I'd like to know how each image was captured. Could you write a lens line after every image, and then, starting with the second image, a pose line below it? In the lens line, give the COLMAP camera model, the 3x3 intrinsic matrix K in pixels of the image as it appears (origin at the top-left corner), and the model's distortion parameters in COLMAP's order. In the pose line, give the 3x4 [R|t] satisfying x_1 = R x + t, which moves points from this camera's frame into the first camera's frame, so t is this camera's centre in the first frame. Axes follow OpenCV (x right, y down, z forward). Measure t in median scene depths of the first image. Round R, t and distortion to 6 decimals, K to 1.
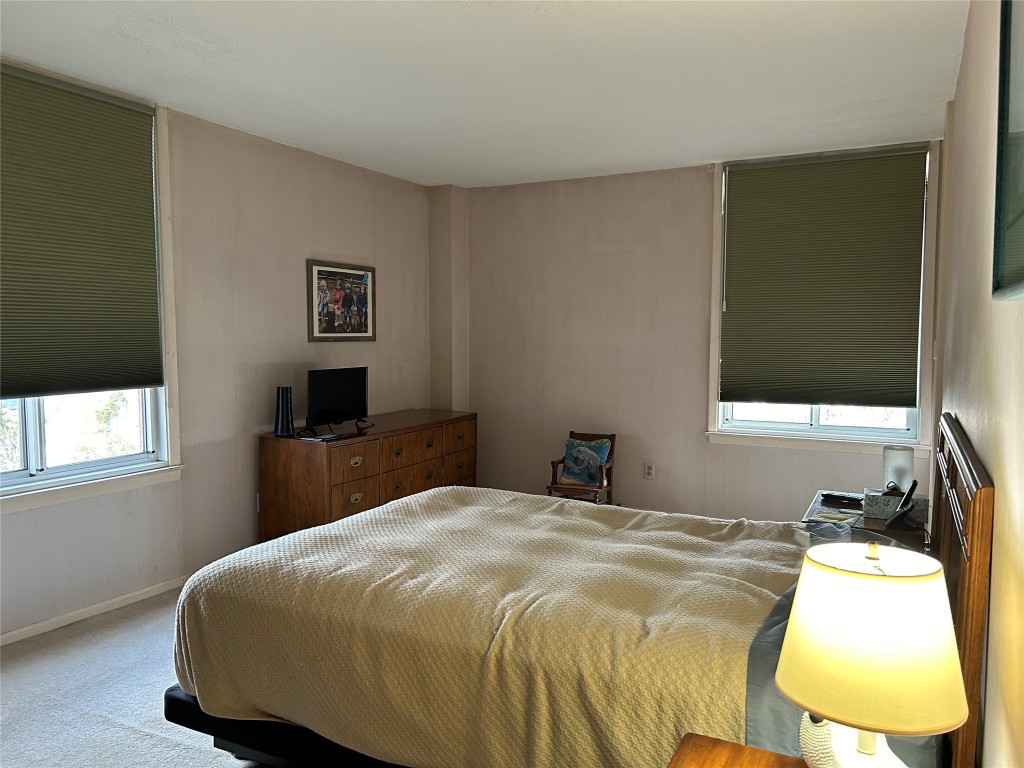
lens RADIAL K [[773.5, 0, 513.0], [0, 773.5, 380.1], [0, 0, 1]] dist [0.049448, -0.062029]
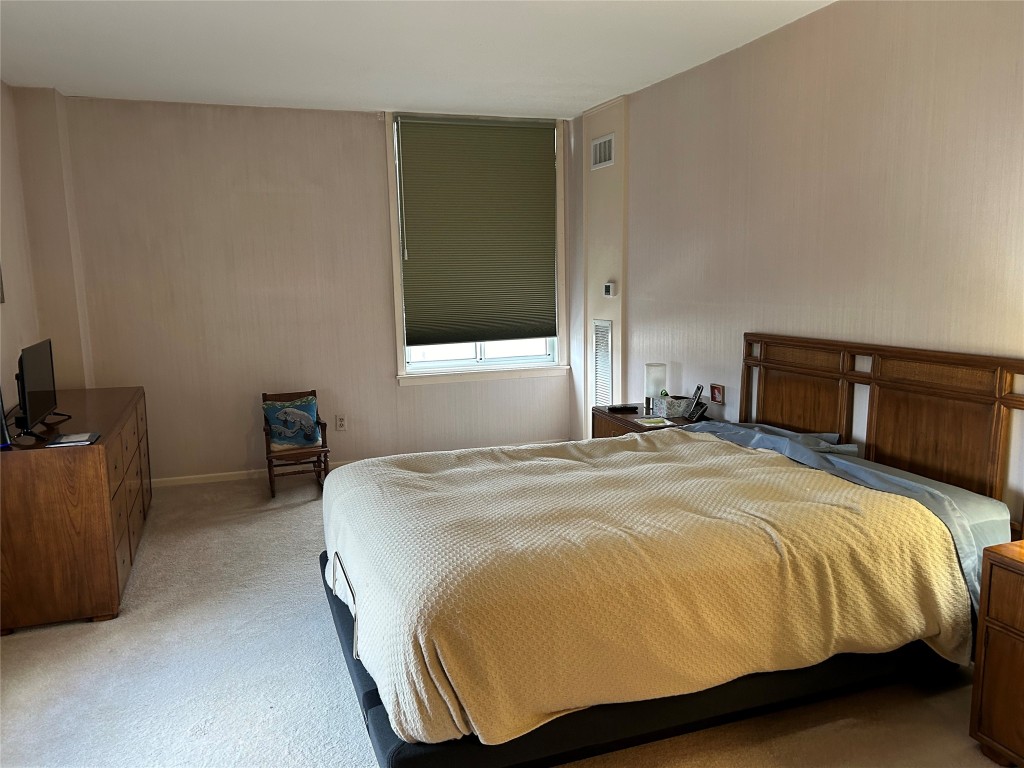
lens RADIAL K [[773.5, 0, 514.7], [0, 773.5, 384.4], [0, 0, 1]] dist [0.049448, -0.062029]
pose [[0.684330, -0.121560, 0.718968, -0.398746], [0.065447, 0.992266, 0.105474, -0.022293], [-0.726229, -0.025125, 0.686994, 0.172972]]
